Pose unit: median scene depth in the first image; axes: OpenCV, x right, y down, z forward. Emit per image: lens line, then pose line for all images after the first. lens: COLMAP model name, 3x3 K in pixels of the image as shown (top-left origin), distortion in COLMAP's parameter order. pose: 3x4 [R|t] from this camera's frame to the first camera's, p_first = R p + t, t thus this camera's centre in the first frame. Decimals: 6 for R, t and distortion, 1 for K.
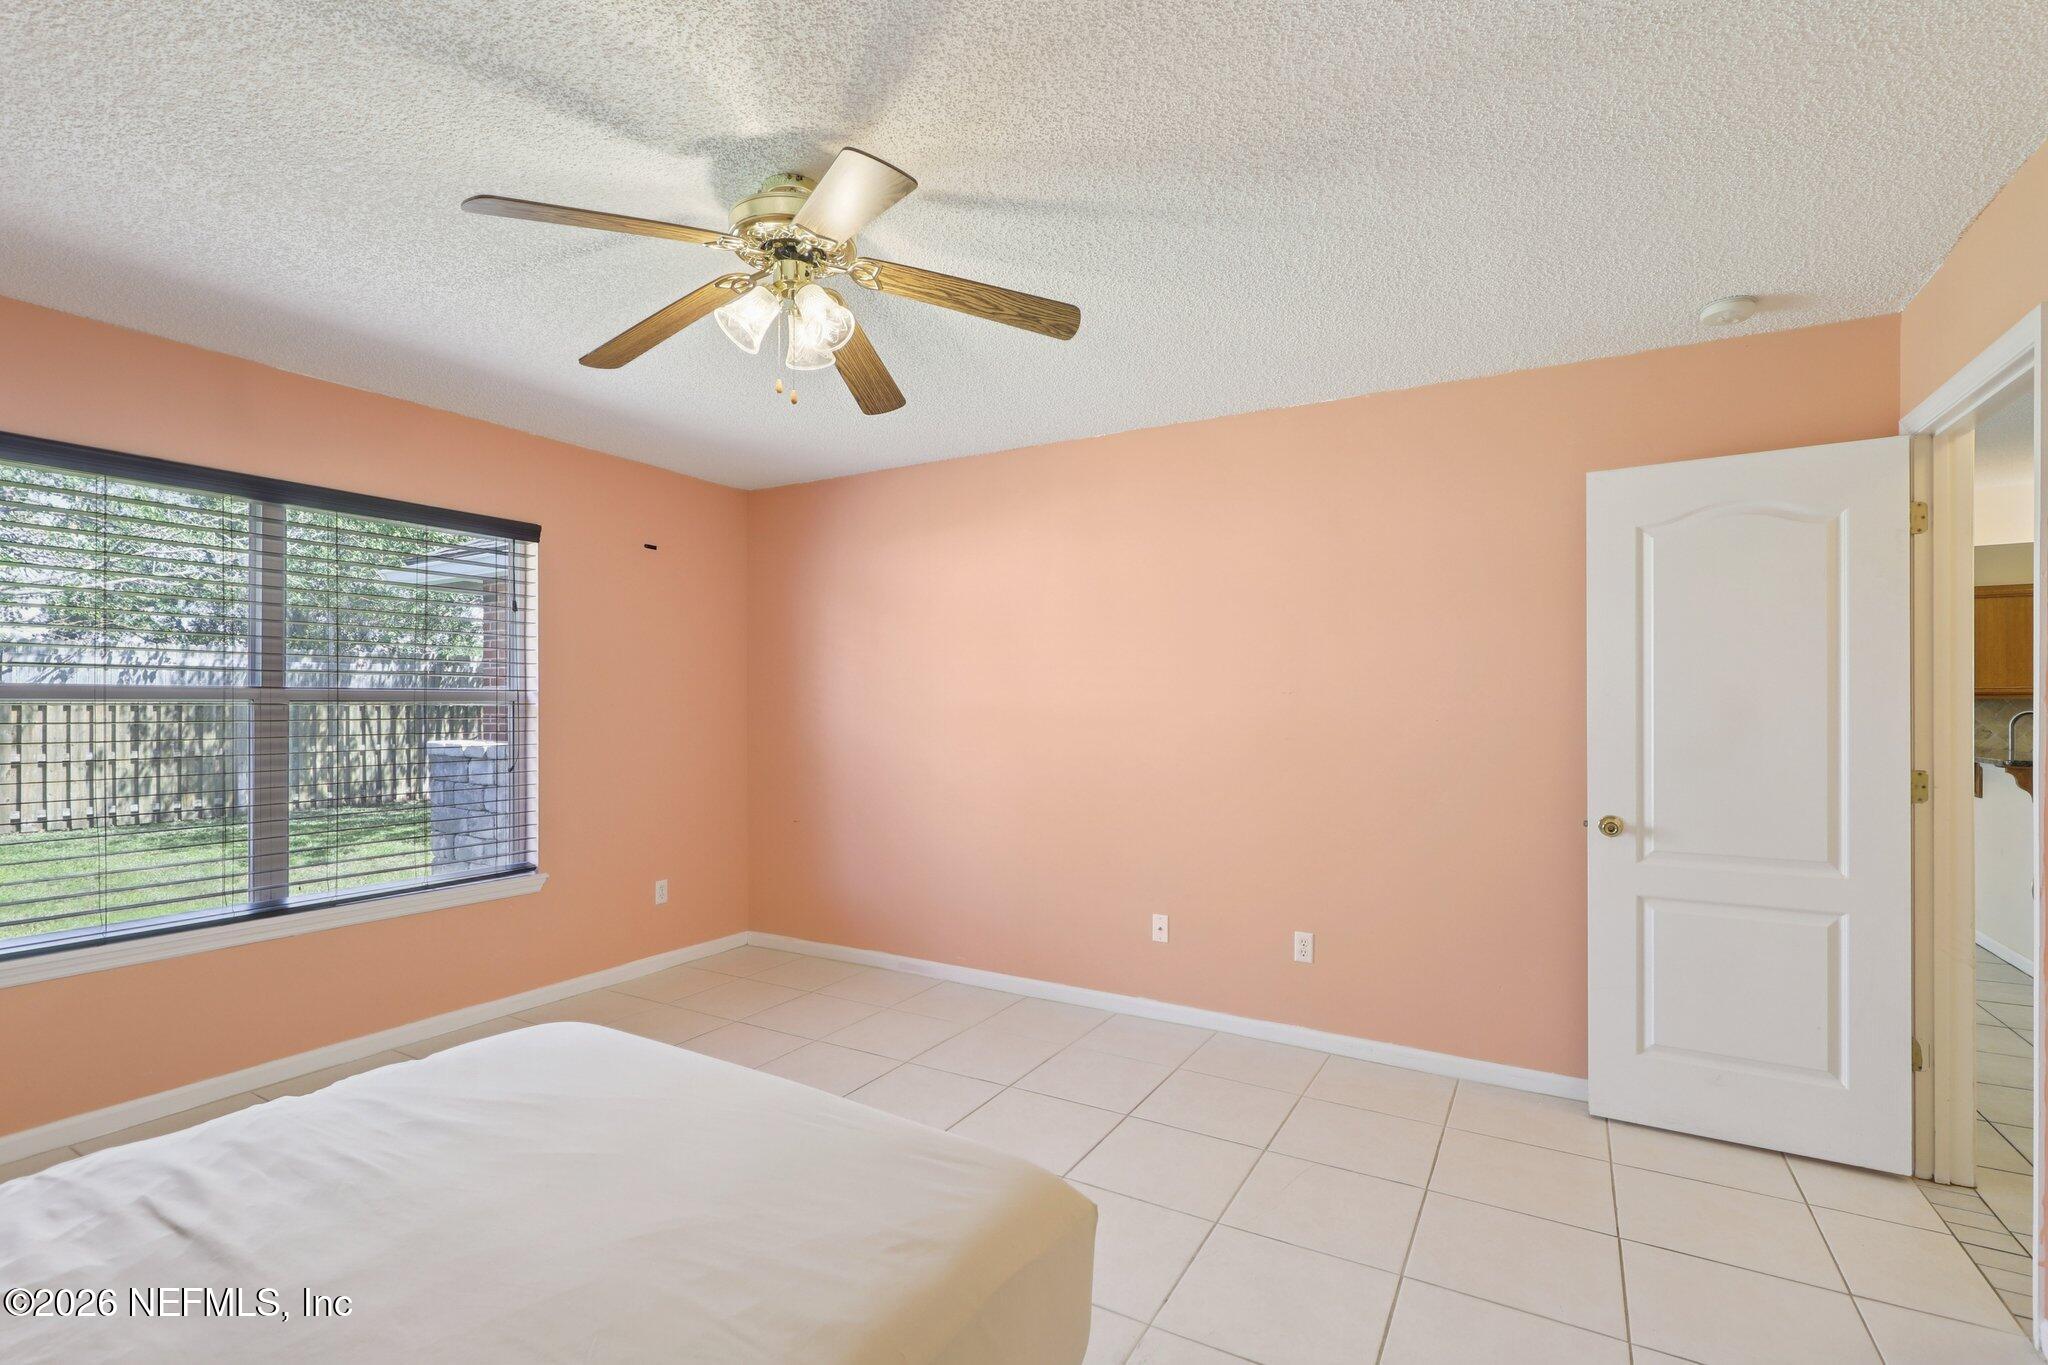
lens RADIAL K [[925.3, 0, 1021.8], [0, 925.3, 698.1], [0, 0, 1]] dist [-0.001247, 0.000437]
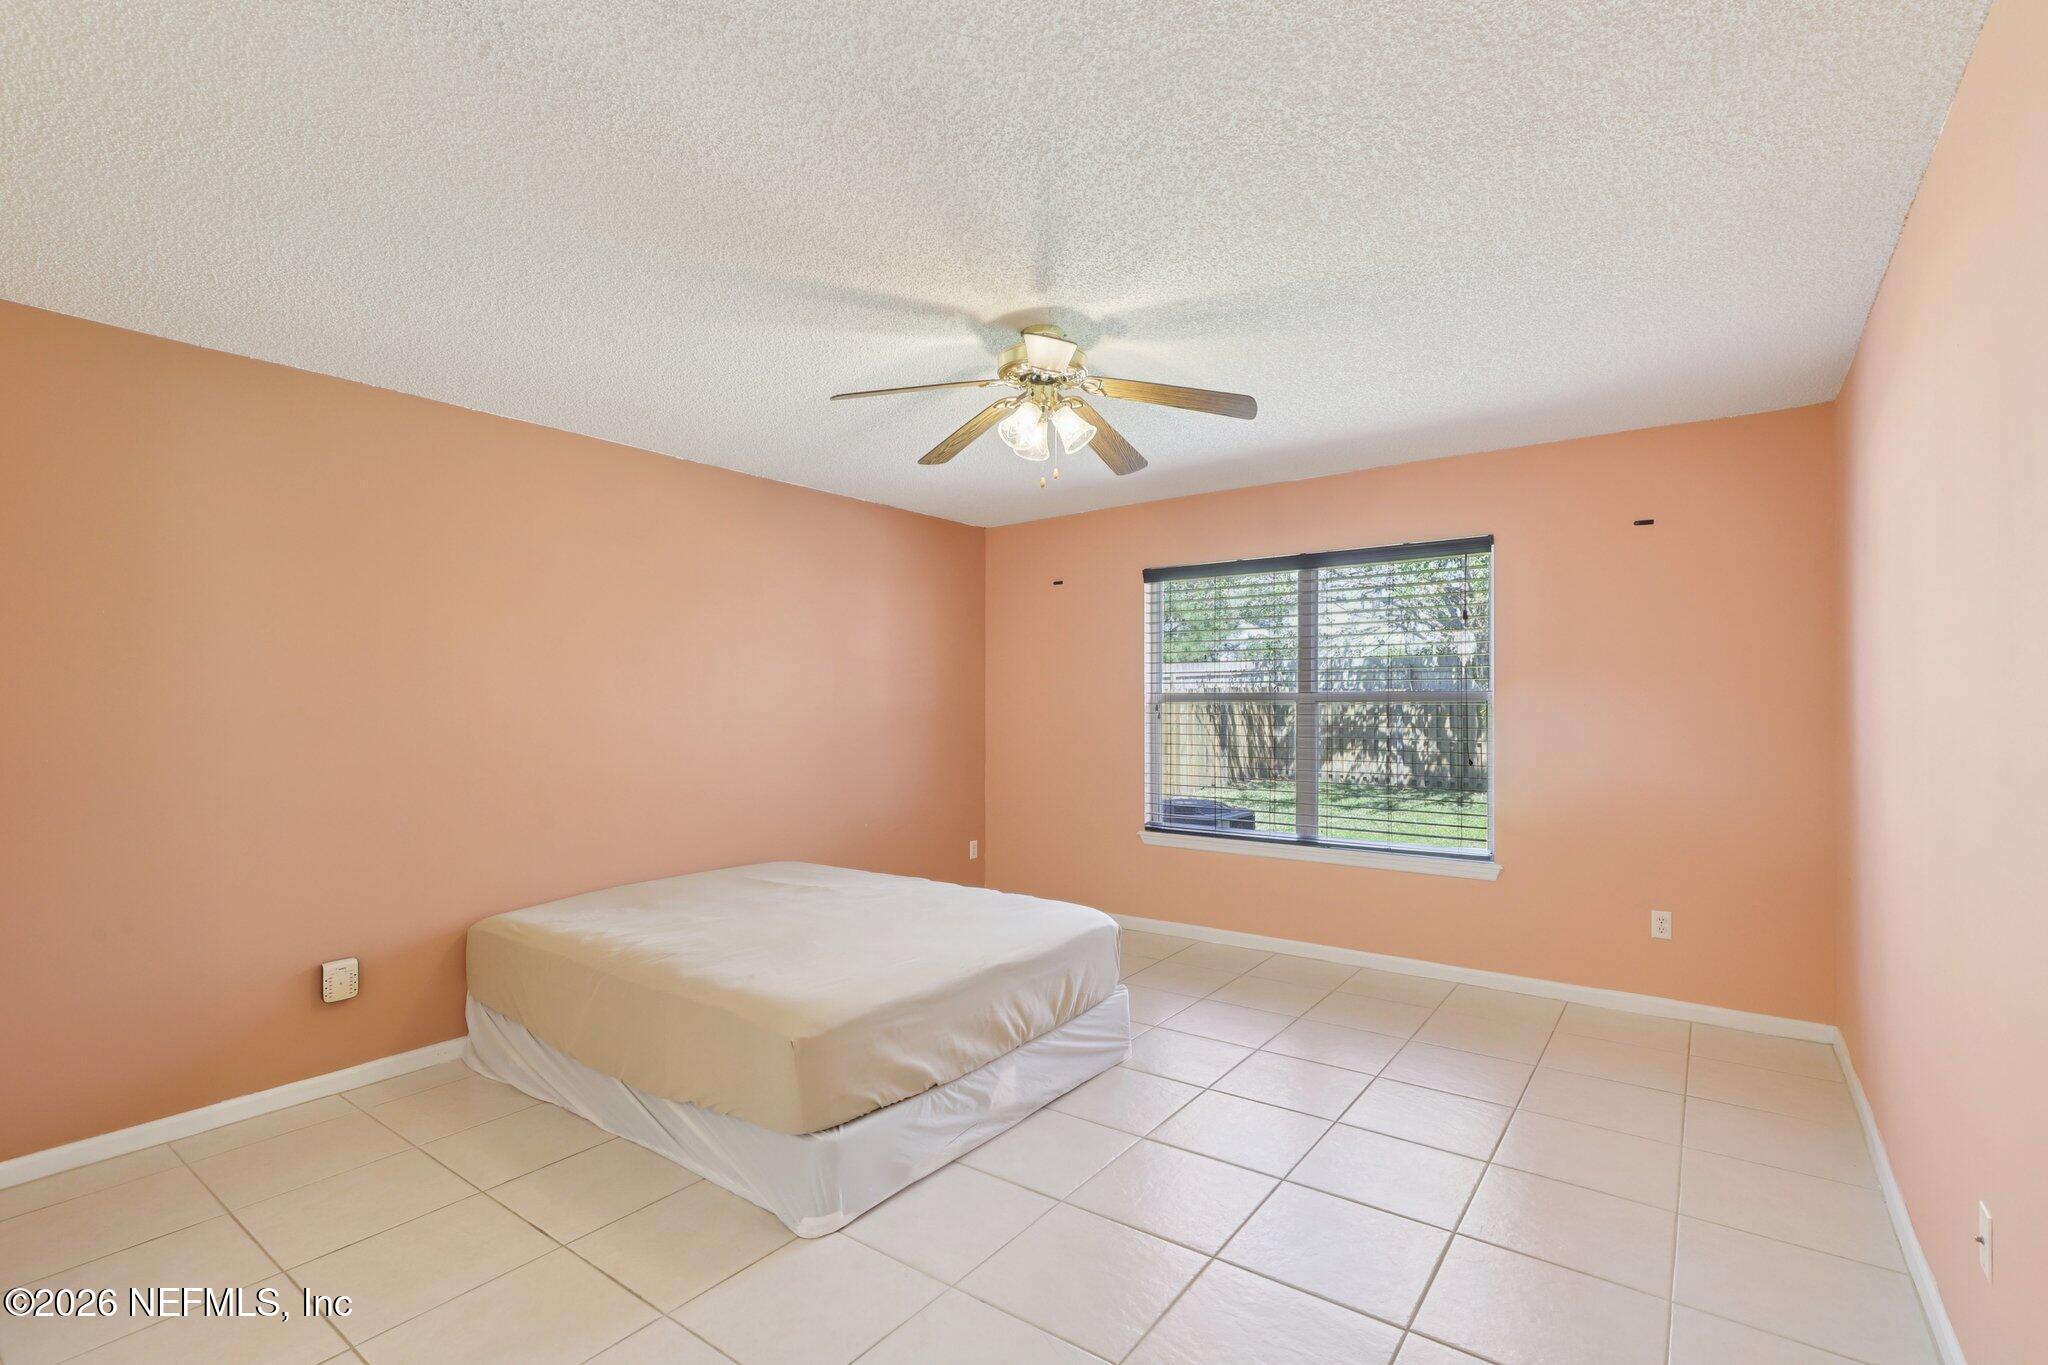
lens RADIAL K [[925.3, 0, 1021.8], [0, 925.3, 698.1], [0, 0, 1]] dist [-0.001247, 0.000437]
pose [[-0.113725, -0.008328, -0.993477, 0.718848], [0.005374, 0.999945, -0.008997, 0.008098], [0.993498, -0.006362, -0.113674, 0.709306]]
